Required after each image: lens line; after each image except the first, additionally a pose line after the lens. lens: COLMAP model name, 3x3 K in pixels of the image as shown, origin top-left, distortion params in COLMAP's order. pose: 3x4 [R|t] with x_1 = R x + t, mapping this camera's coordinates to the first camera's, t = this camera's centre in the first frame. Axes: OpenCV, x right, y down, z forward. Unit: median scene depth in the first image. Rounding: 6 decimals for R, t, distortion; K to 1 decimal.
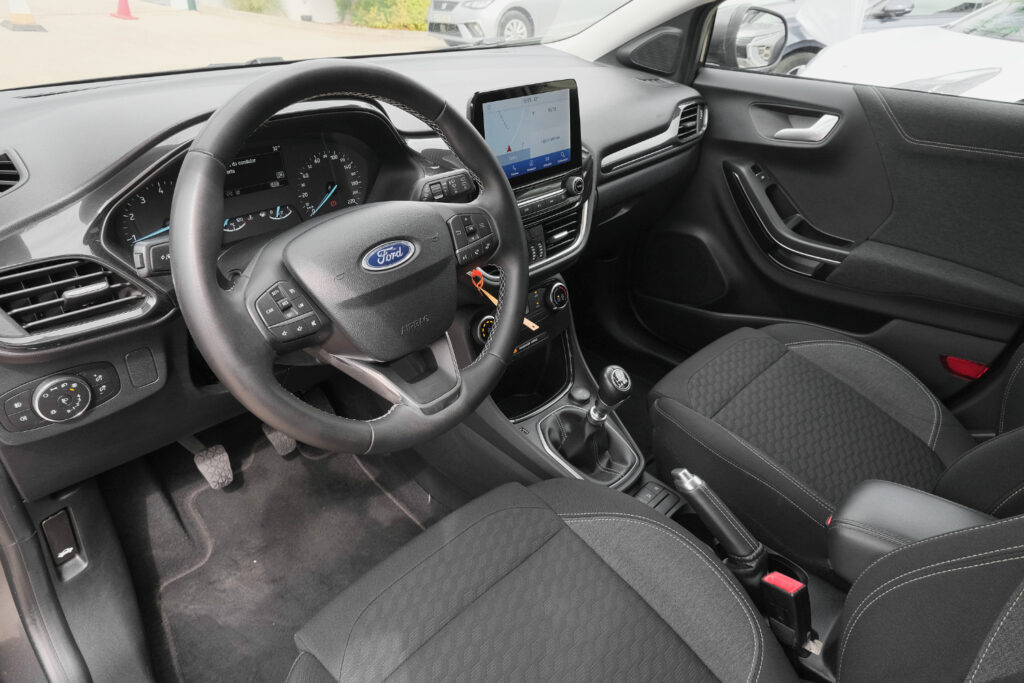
lens RADIAL K [[645.0, 0, 512.0], [0, 645.0, 341.5], [0, 0, 1]] dist [-0.017128, -0.000396]
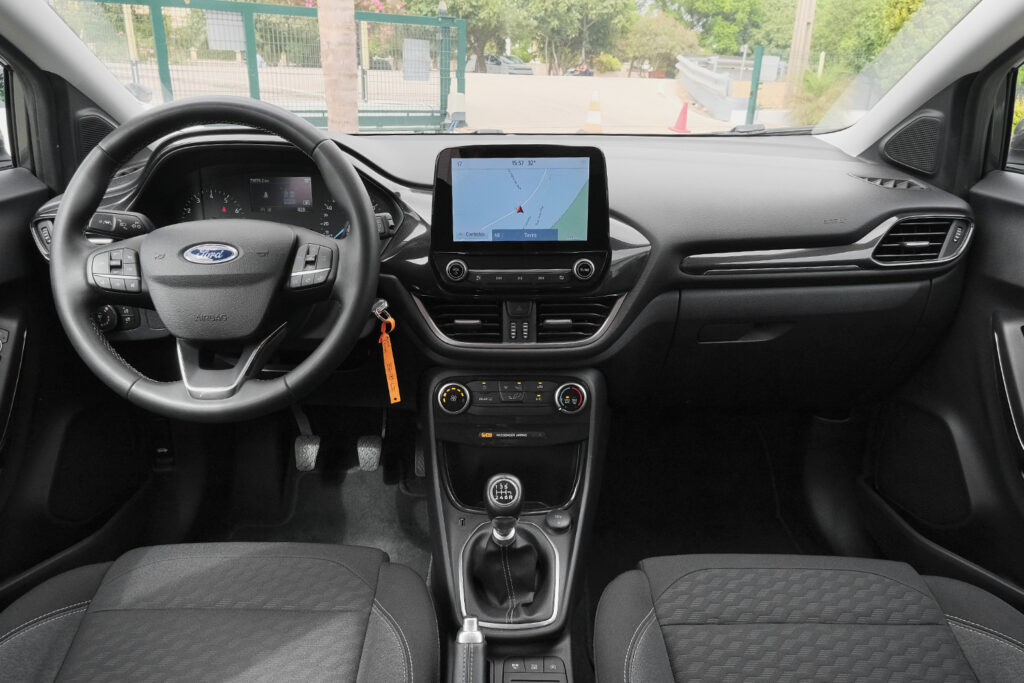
lens RADIAL K [[688.3, 0, 484.0], [0, 688.3, 346.3], [0, 0, 1]] dist [-0.000242, -0.003291]
pose [[0.685152, 0.242362, -0.686897, 0.520028], [-0.354540, 0.934737, -0.023831, -0.062551], [0.636292, 0.259860, 0.726364, 0.227488]]
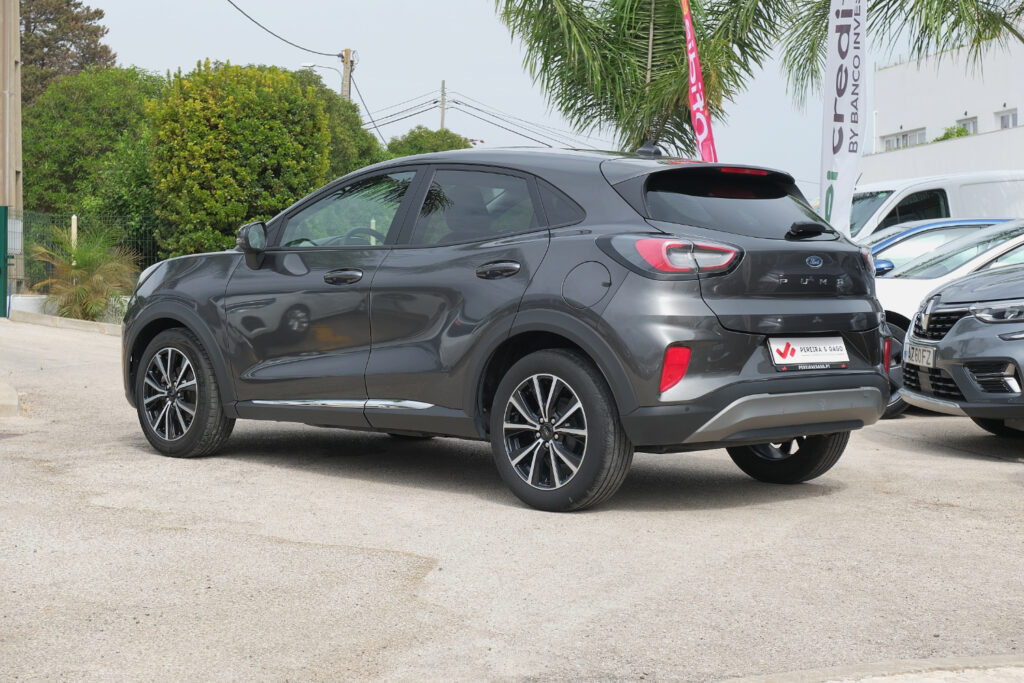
lens RADIAL K [[1799.1, 0, 512.0], [0, 1799.1, 341.5], [0, 0, 1]] dist [-0.050103, -0.008090]
pose [[0.999677, -0.020435, -0.015080, 0.534344], [0.010909, 0.881726, -0.471636, 3.571262], [0.022934, 0.471319, 0.881664, -5.602815]]
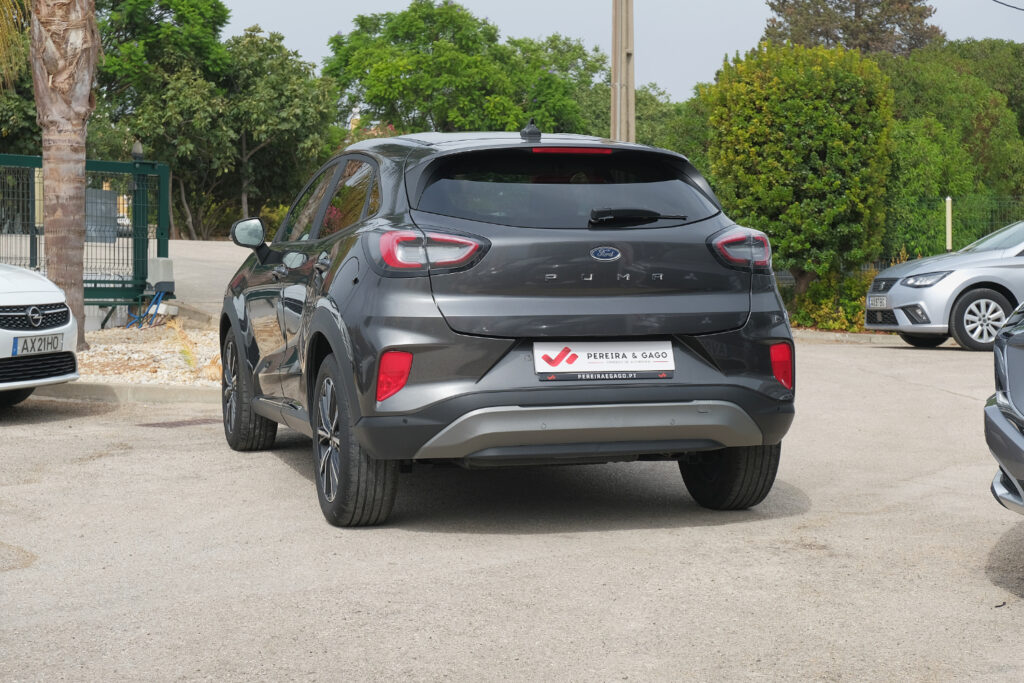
lens RADIAL K [[1799.1, 0, 512.0], [0, 1799.1, 341.5], [0, 0, 1]] dist [-0.050103, -0.008090]
pose [[0.870491, -0.008515, -0.492111, 3.762971], [-0.222301, 0.885254, -0.408544, 2.910838], [0.439121, 0.465031, 0.768712, -4.387865]]
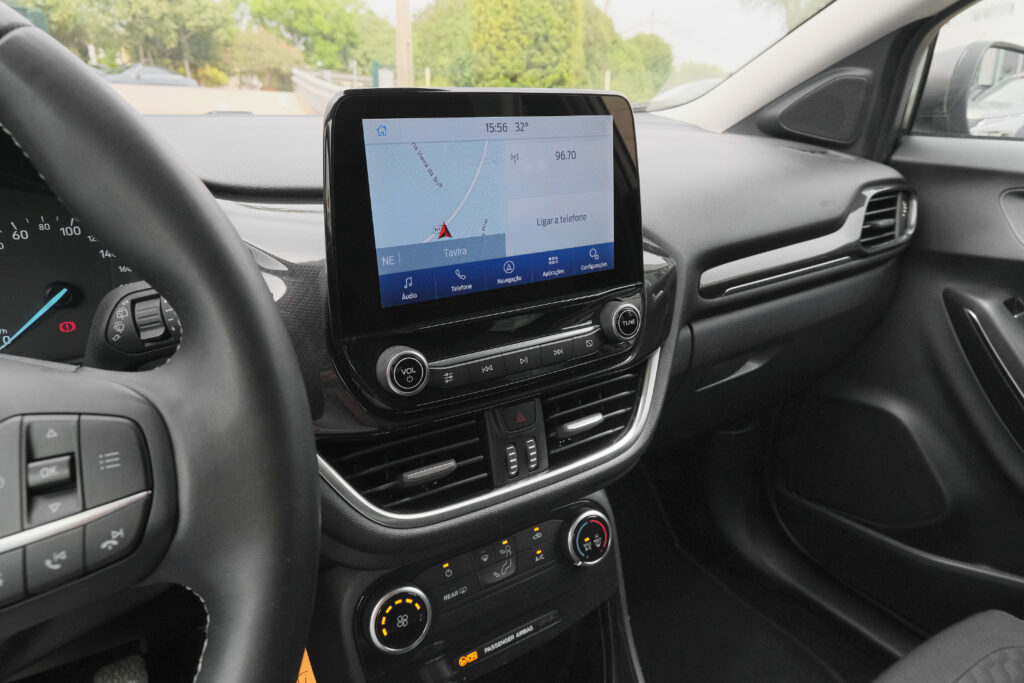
lens RADIAL K [[648.8, 0, 519.0], [0, 648.8, 336.8], [0, 0, 1]] dist [-0.005532, -0.000119]
pose [[0.972484, 0.071088, -0.221858, 0.103894], [-0.109774, 0.979787, -0.167234, -0.114947], [0.205486, 0.186987, 0.960631, 0.428893]]
